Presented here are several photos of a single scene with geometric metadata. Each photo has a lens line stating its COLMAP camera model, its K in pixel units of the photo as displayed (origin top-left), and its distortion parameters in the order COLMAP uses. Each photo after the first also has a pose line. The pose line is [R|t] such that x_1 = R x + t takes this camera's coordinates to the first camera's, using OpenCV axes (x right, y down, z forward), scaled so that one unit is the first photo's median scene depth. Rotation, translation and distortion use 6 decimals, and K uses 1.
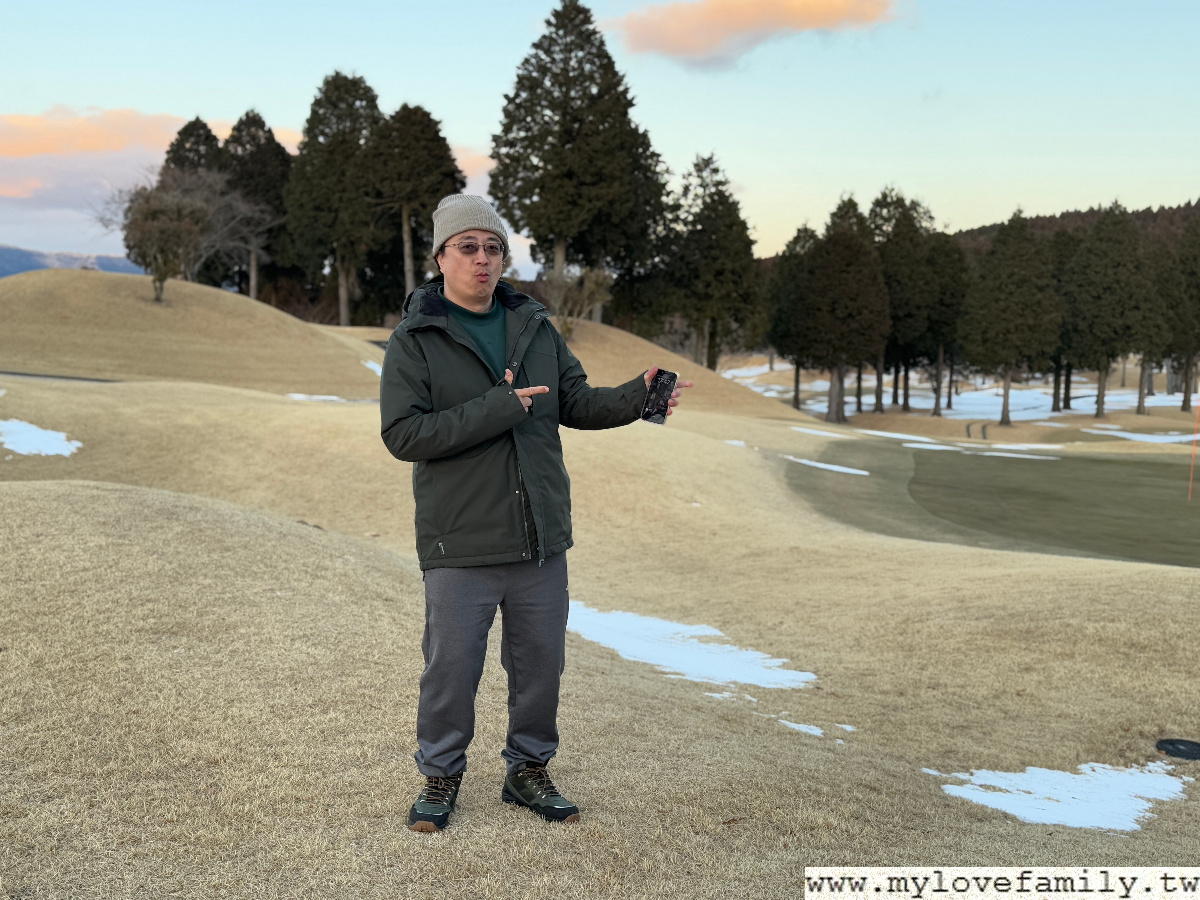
lens RADIAL K [[1407.1, 0, 600.0], [0, 1407.1, 450.0], [0, 0, 1]] dist [0.201894, -0.425330]
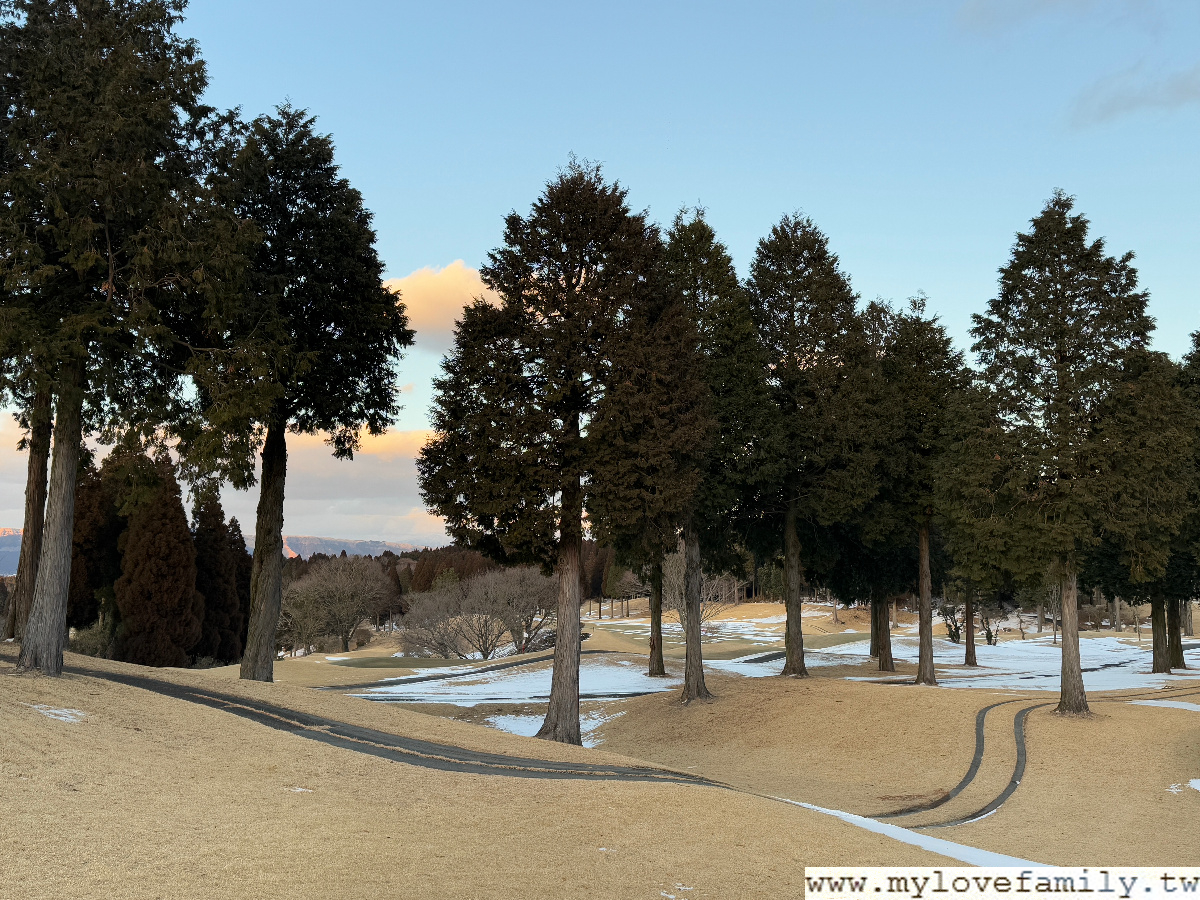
lens RADIAL K [[1236.4, 0, 600.5], [0, 1236.4, 470.7], [0, 0, 1]] dist [0.128398, 0.002555]
pose [[0.996979, -0.026117, -0.073146, 0.180545], [0.012345, 0.983082, -0.182749, -0.021223], [0.076681, 0.181294, 0.980435, 0.634891]]
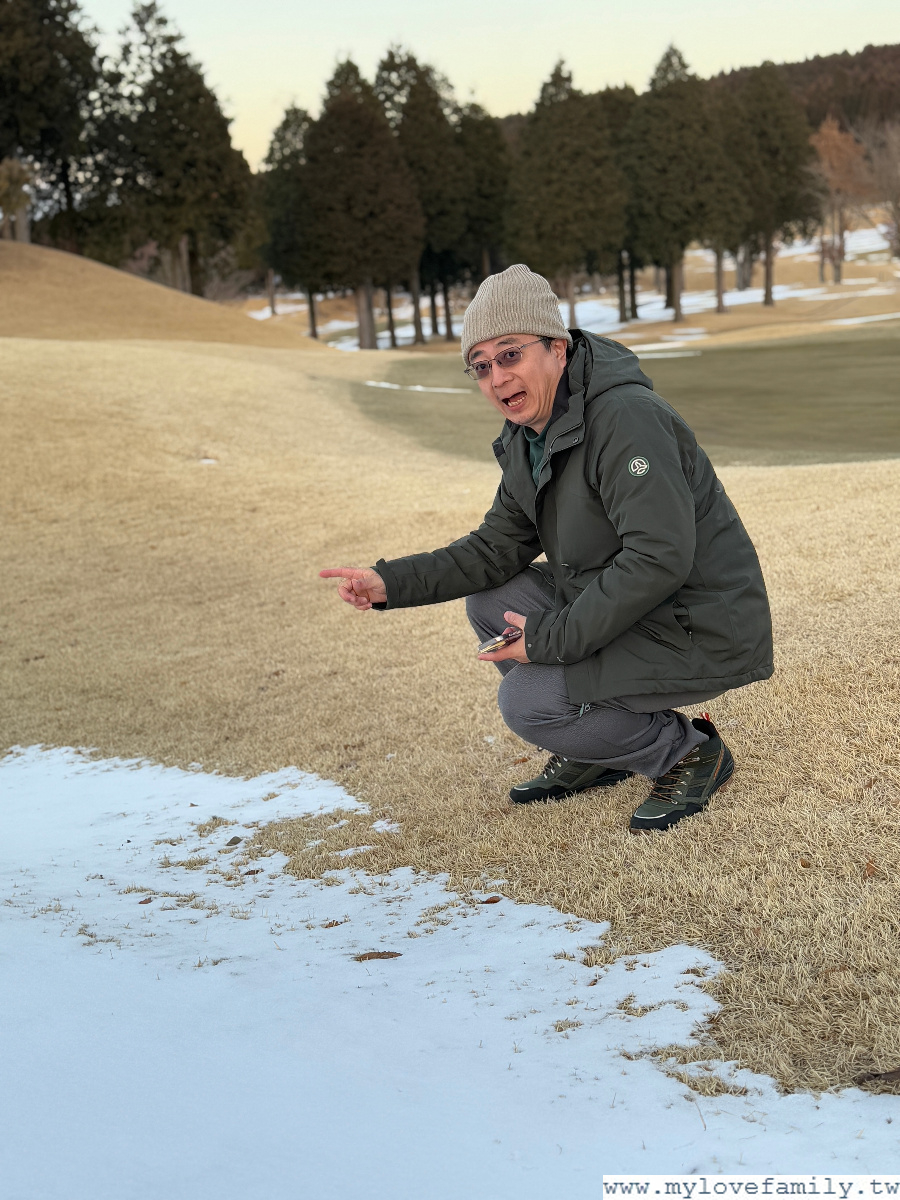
lens RADIAL K [[1699.1, 0, 450.0], [0, 1699.1, 600.0], [0, 0, 1]] dist [0.279119, -0.740825]
pose [[0.969767, -0.139602, 0.200158, 0.004162], [0.117953, 0.986181, 0.116337, 0.005122], [-0.213633, -0.089210, 0.972832, 0.070148]]
